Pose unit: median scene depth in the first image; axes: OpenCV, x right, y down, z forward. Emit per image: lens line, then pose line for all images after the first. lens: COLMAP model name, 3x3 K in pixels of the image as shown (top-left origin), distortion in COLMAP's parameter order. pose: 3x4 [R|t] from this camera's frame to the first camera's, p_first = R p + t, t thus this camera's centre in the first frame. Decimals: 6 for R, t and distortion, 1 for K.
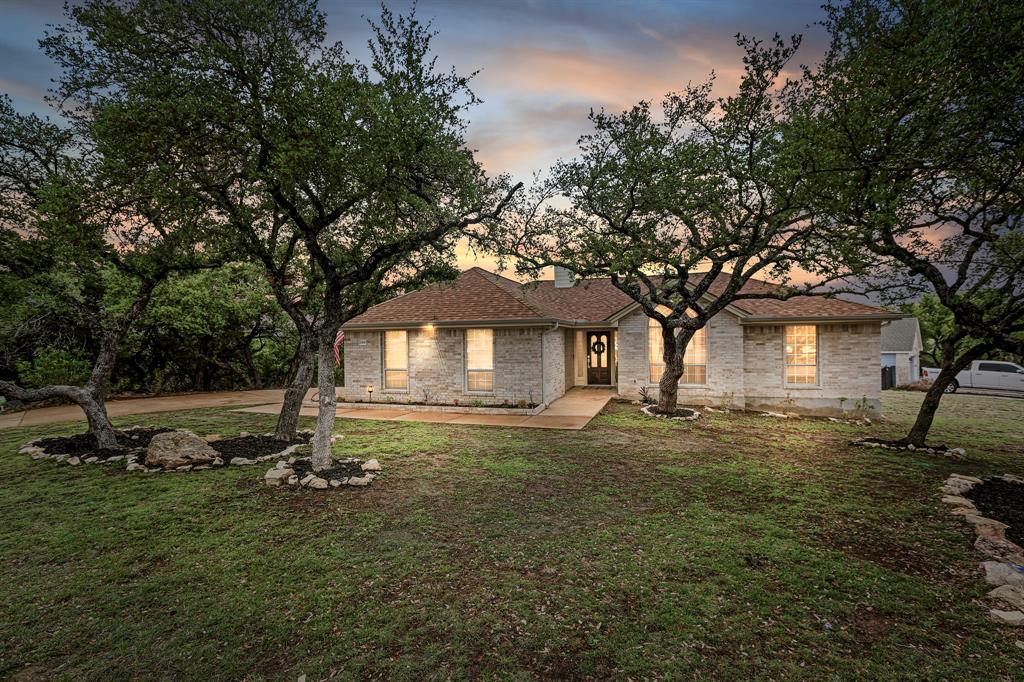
lens RADIAL K [[475.0, 0, 512.1], [0, 475.0, 341.3], [0, 0, 1]] dist [-0.030331, 0.009076]
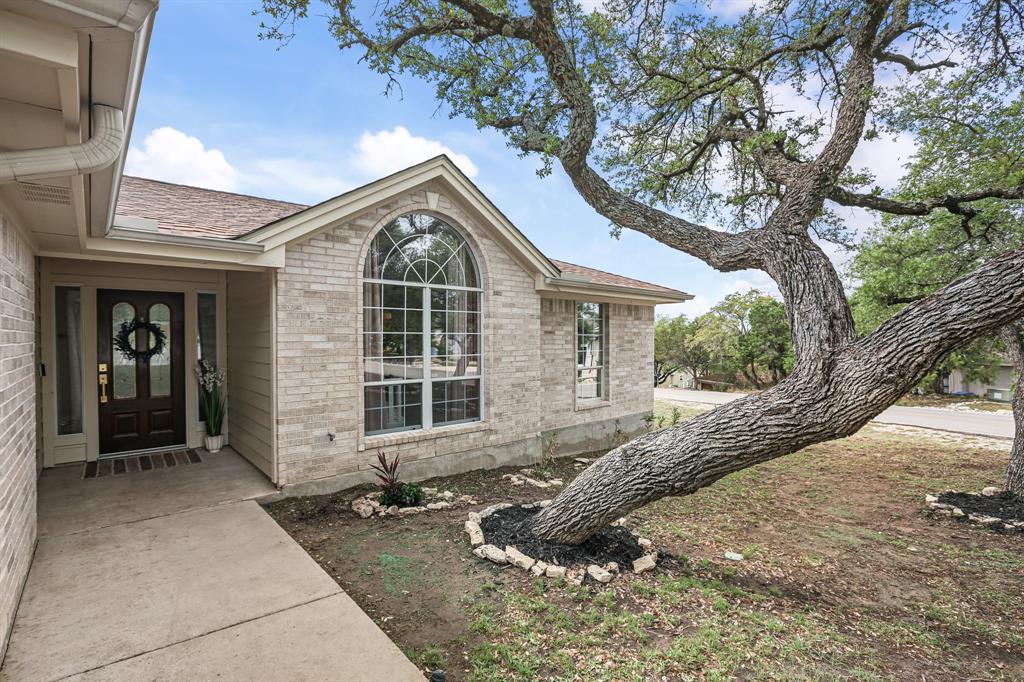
lens RADIAL K [[475.0, 0, 510.2], [0, 475.0, 342.4], [0, 0, 1]] dist [-0.030331, 0.009076]
pose [[0.516680, 0.004513, 0.856167, 0.039635], [-0.003871, 0.999988, -0.002935, 0.018008], [-0.856170, -0.001797, 0.516691, 0.720095]]
